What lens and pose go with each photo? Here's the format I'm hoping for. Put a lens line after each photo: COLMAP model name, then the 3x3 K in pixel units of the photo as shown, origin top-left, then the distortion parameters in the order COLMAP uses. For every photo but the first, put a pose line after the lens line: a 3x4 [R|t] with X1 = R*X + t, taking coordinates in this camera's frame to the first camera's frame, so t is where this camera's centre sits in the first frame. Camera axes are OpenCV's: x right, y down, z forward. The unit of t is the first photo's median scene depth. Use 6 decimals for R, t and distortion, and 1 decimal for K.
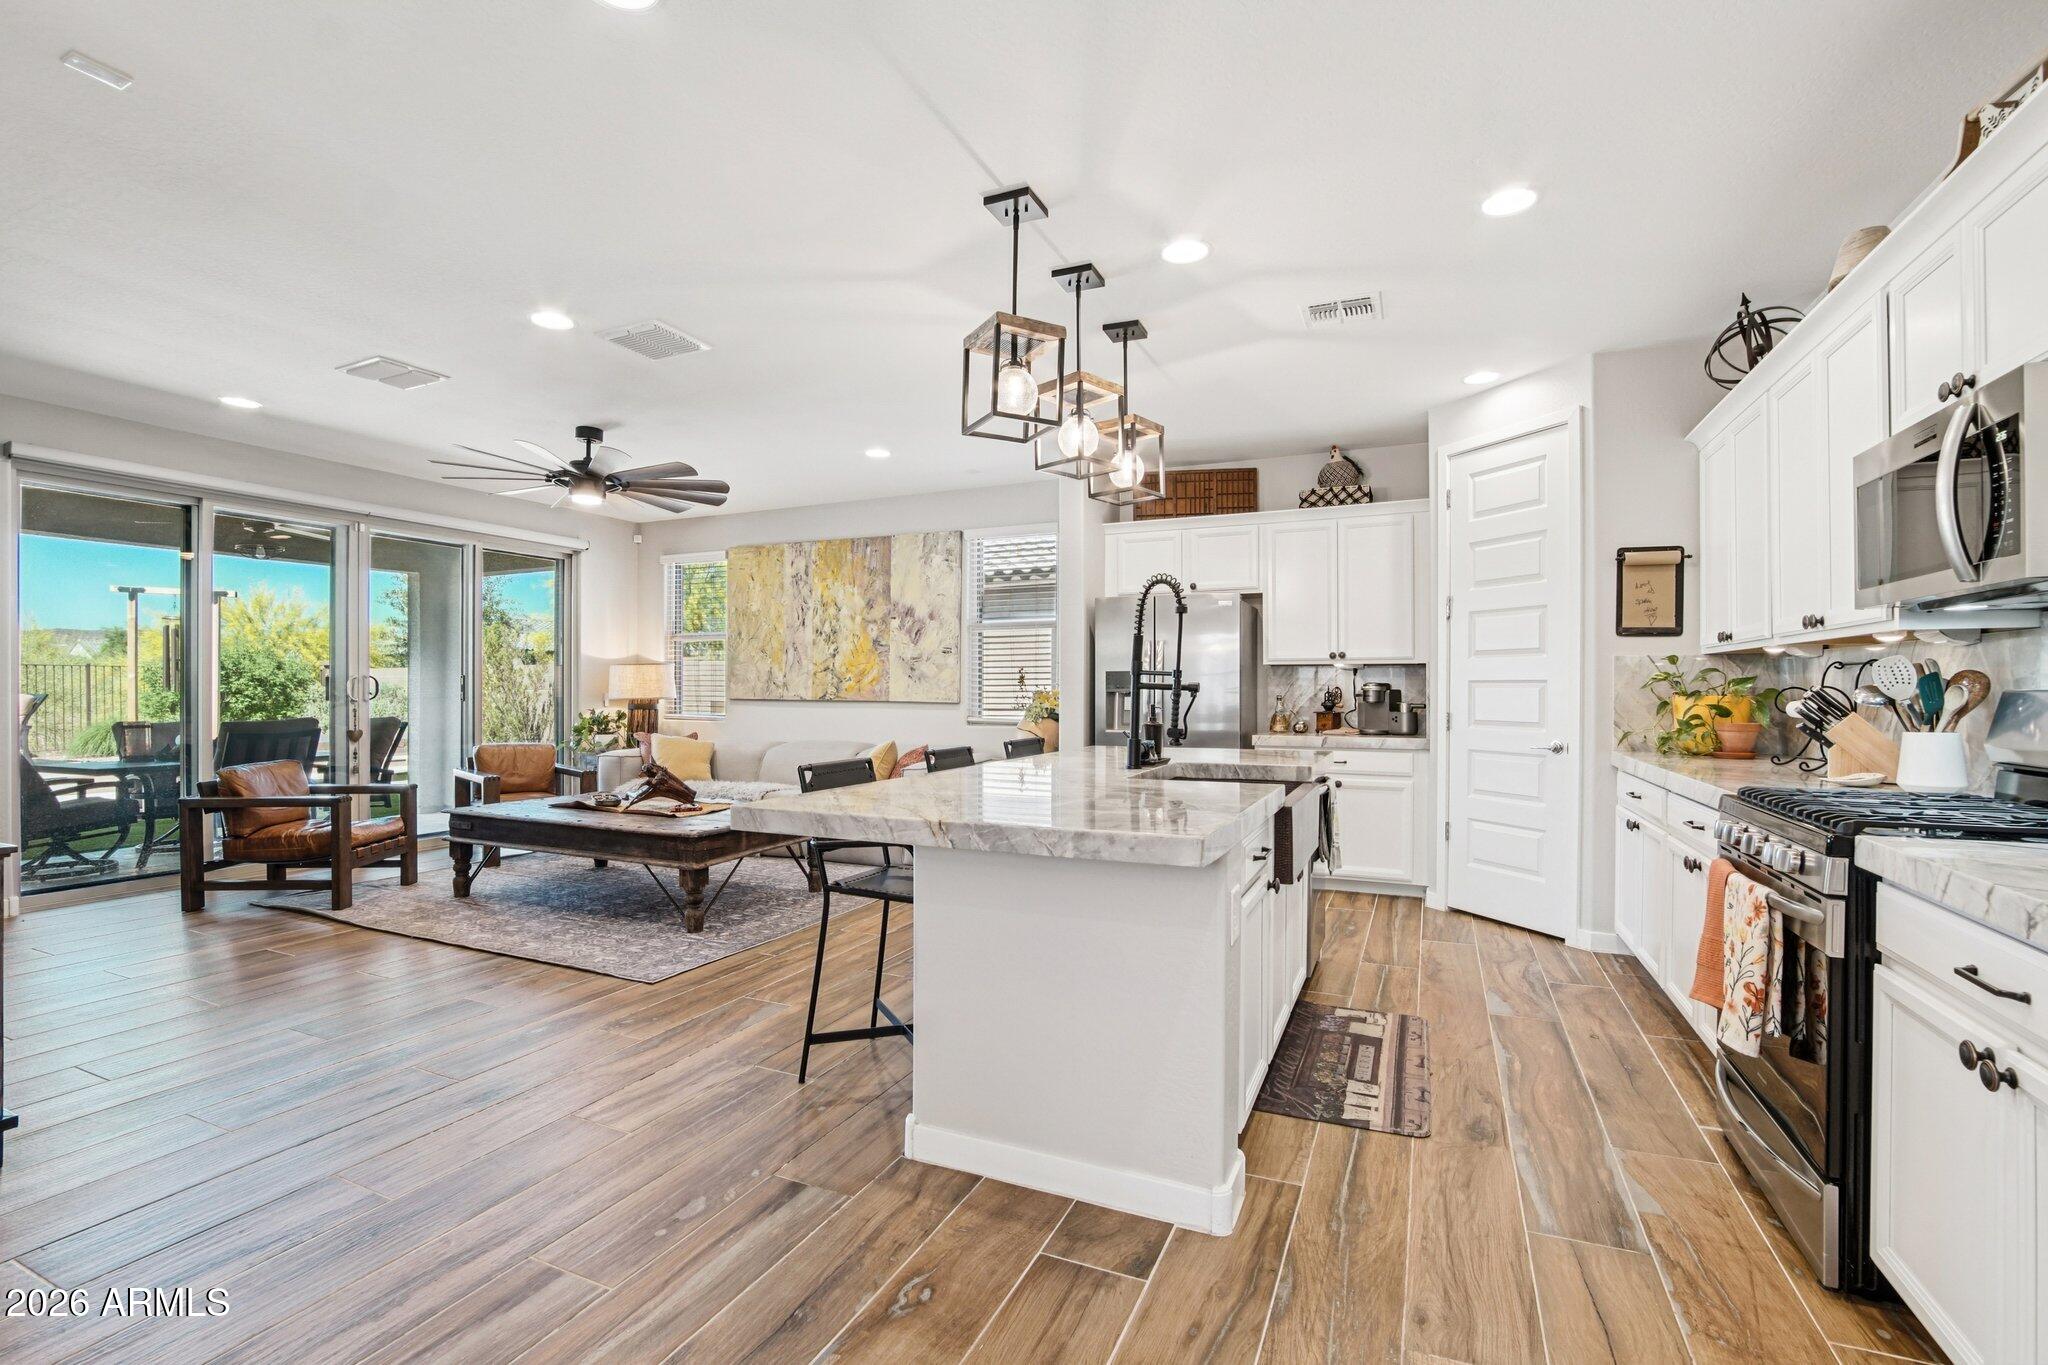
lens RADIAL K [[918.6, 0, 1012.0], [0, 918.6, 696.4], [0, 0, 1]] dist [-0.036540, 0.006859]
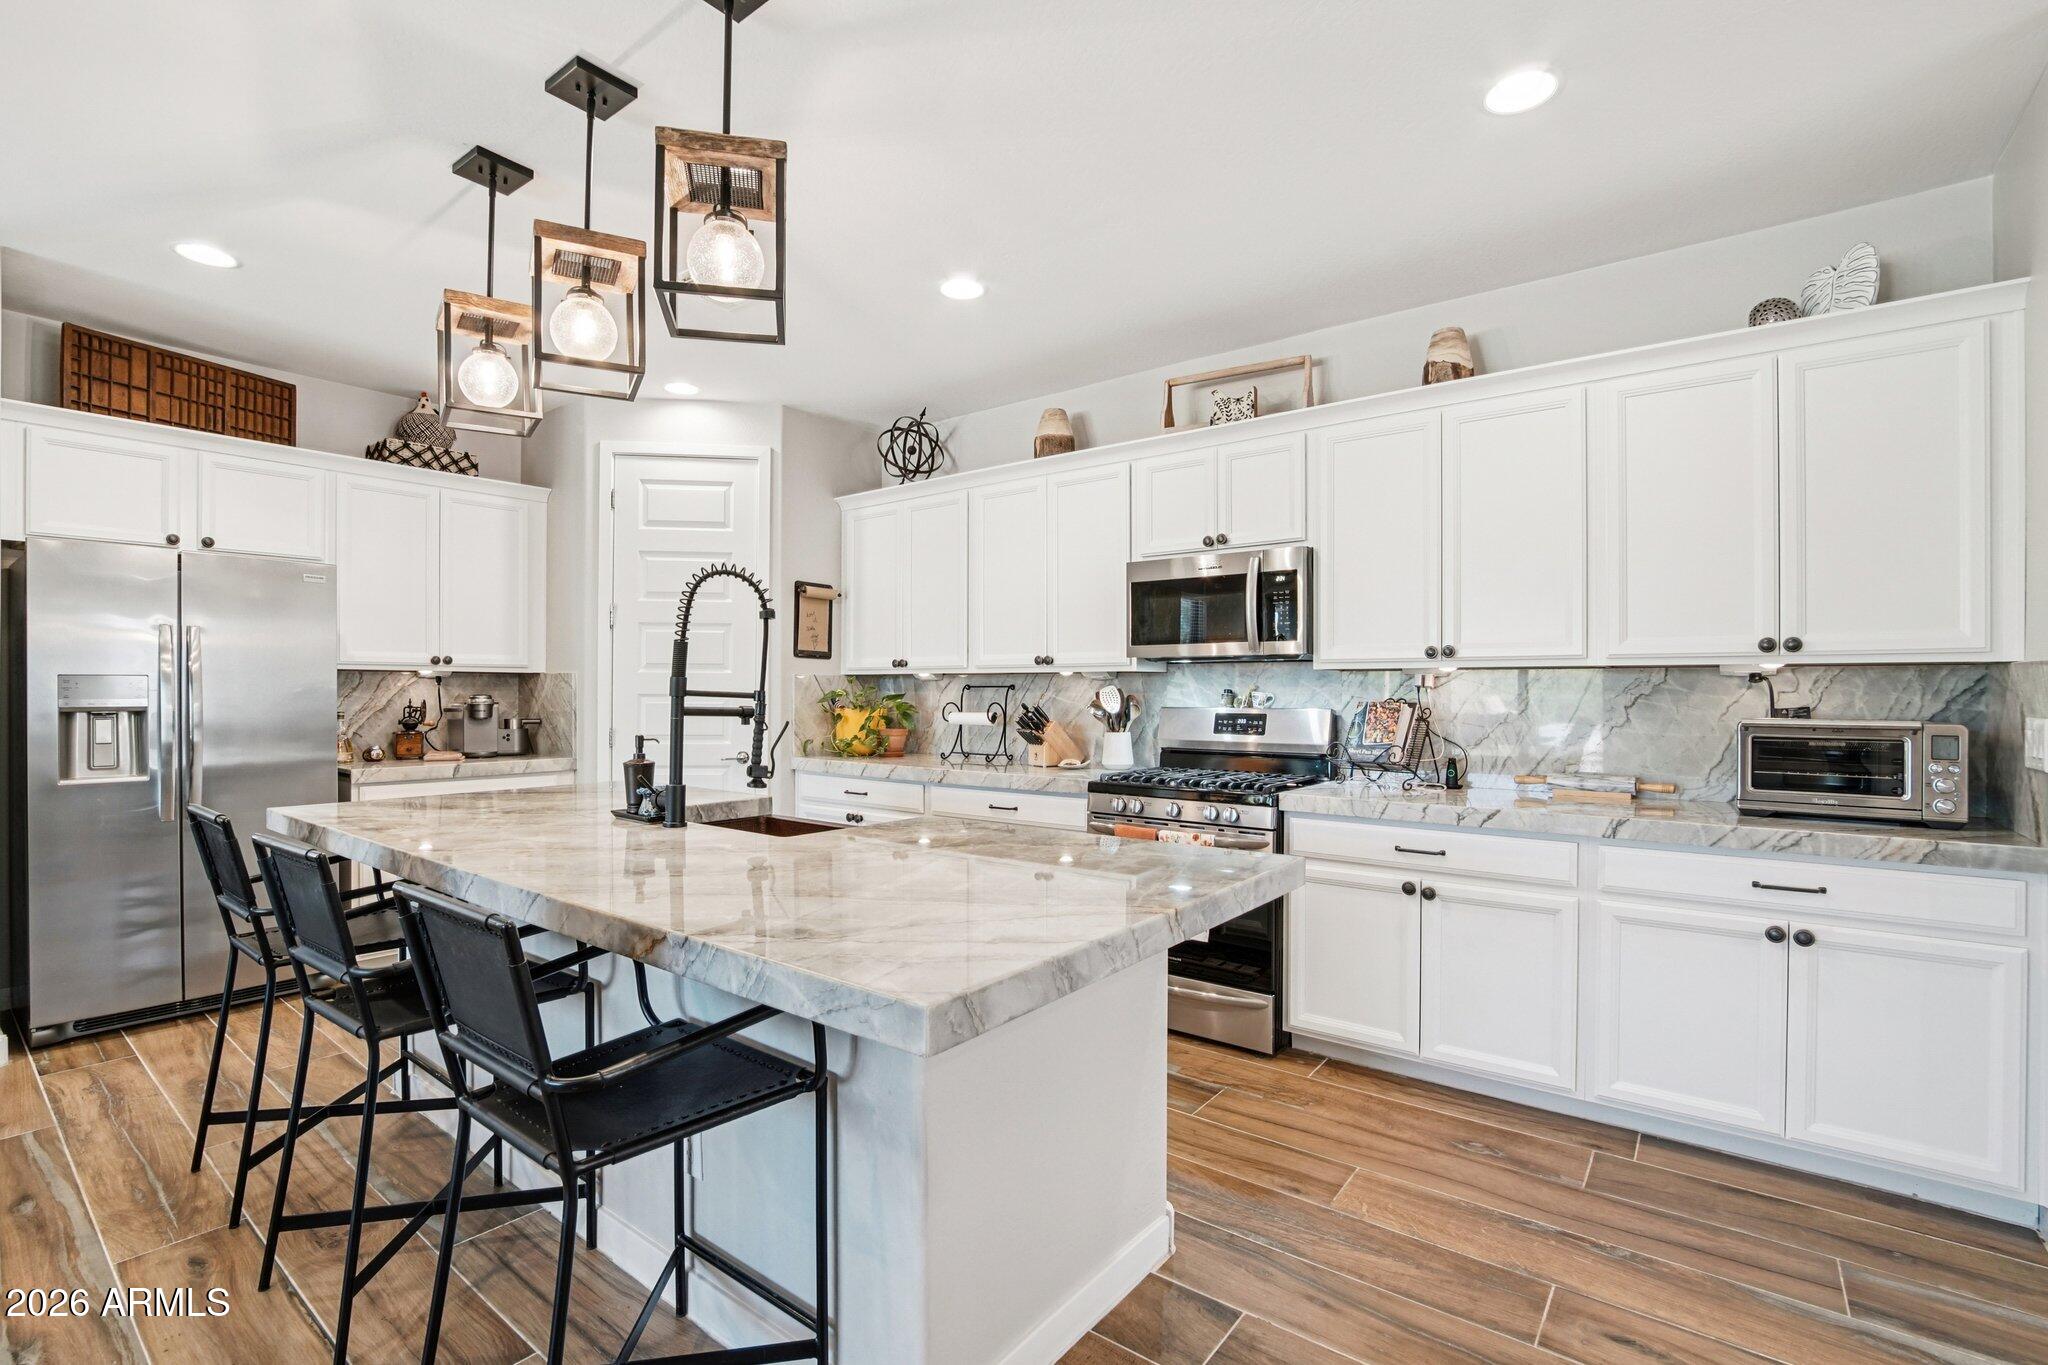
lens RADIAL K [[918.6, 0, 1019.0], [0, 918.6, 689.2], [0, 0, 1]] dist [-0.036540, 0.006859]
pose [[0.227892, 0.002193, 0.973684, -0.270828], [0.005423, 0.999979, -0.003522, -0.013463], [-0.973671, 0.006083, 0.227876, 0.310320]]
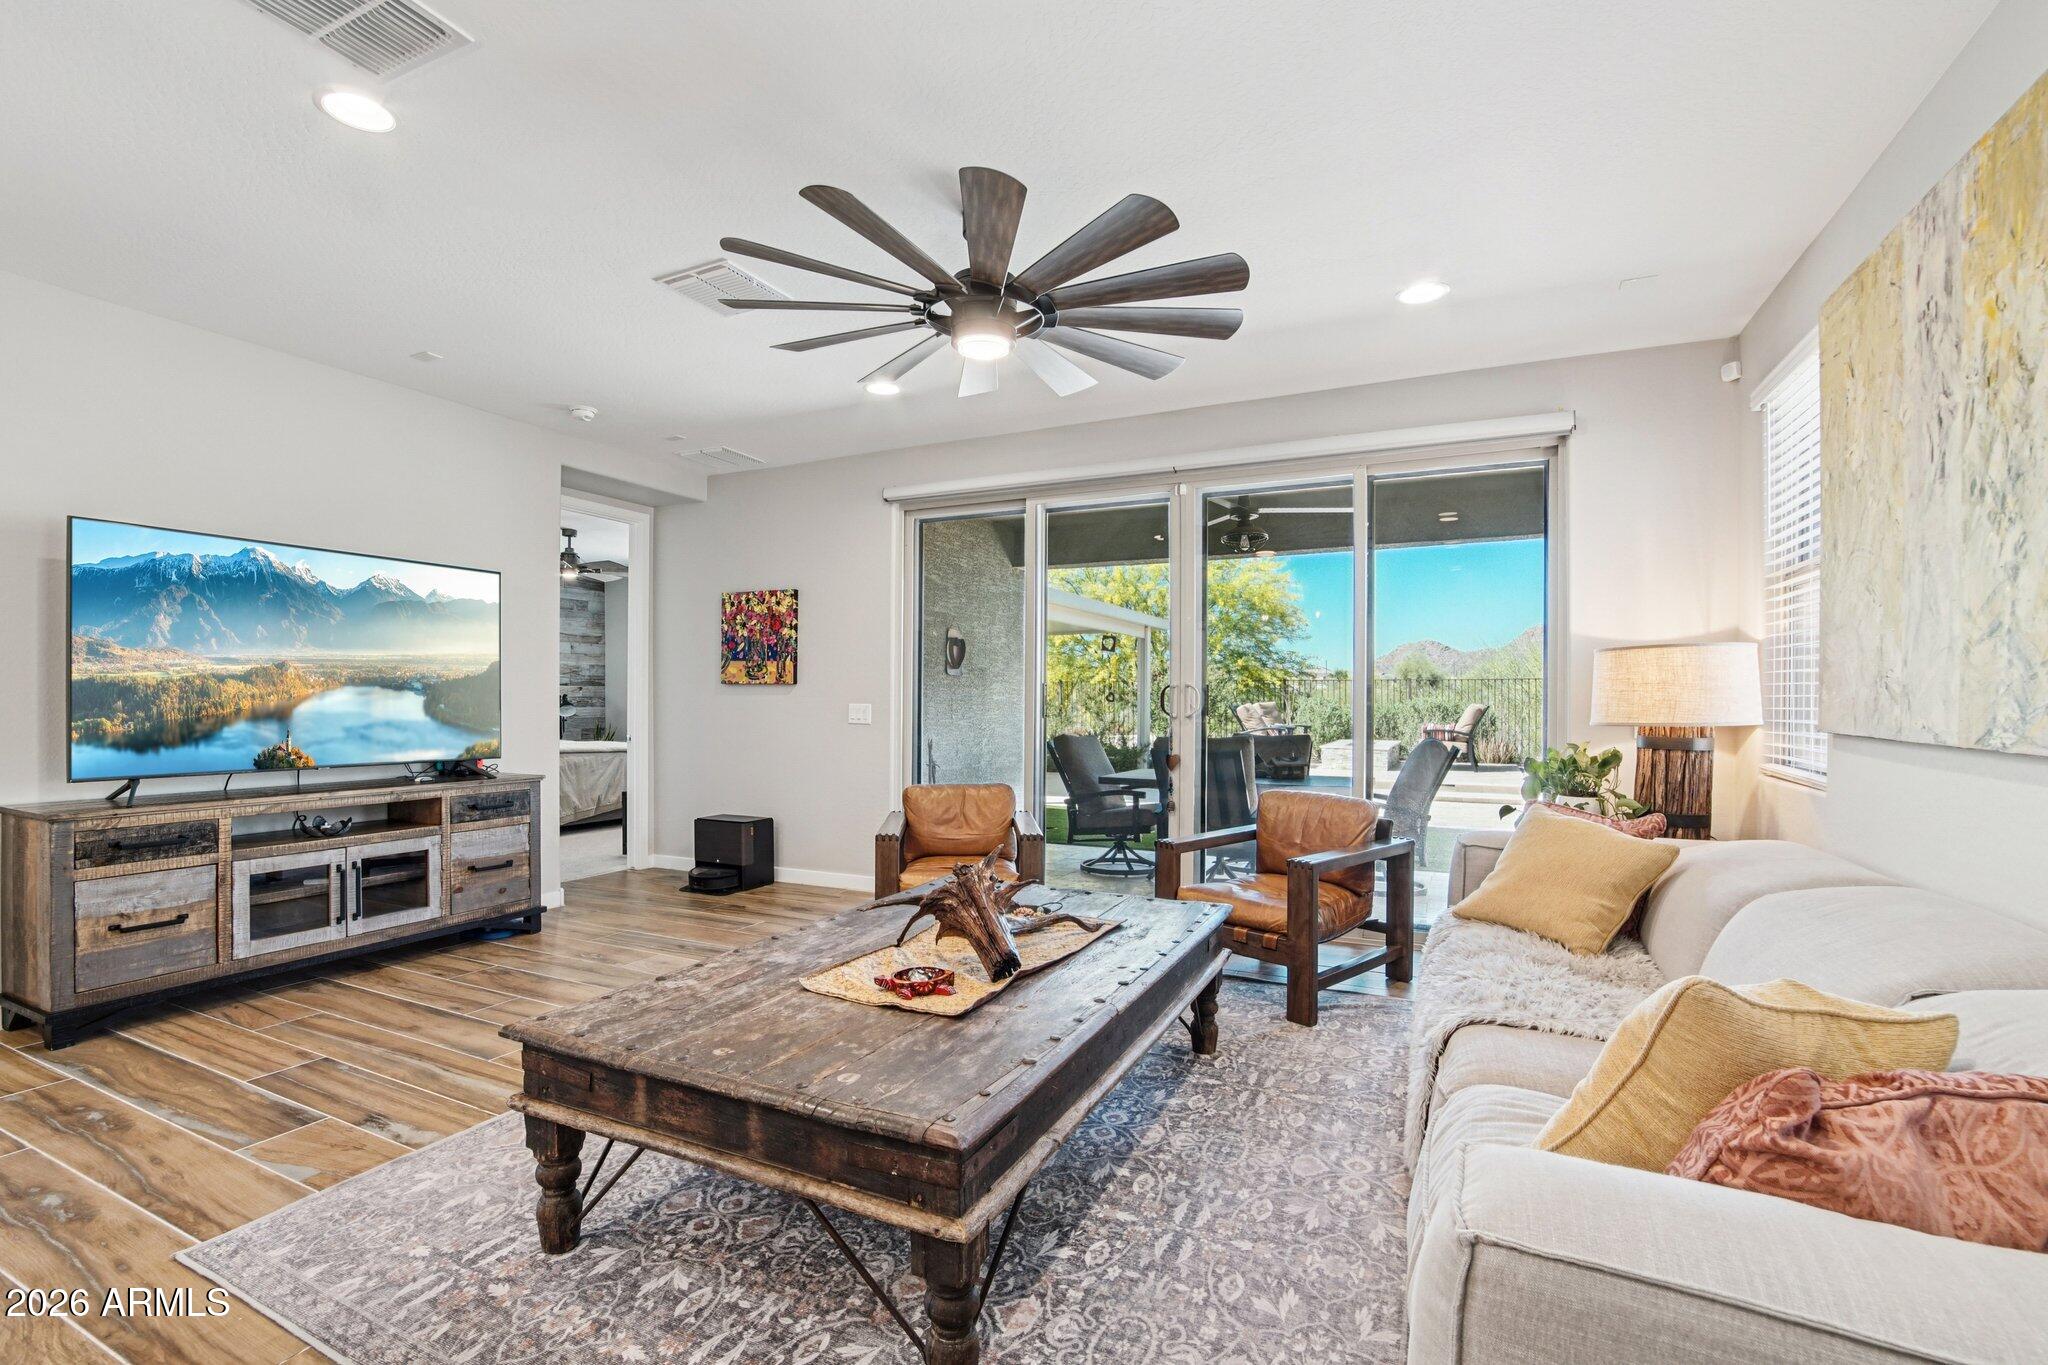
lens RADIAL K [[918.6, 0, 1003.4], [0, 918.6, 703.1], [0, 0, 1]] dist [-0.036540, 0.006859]
pose [[-0.027513, 0.004481, -0.999611, 0.063434], [-0.011926, 0.999917, 0.004810, -0.008756], [0.999550, 0.012054, -0.027457, 0.915303]]
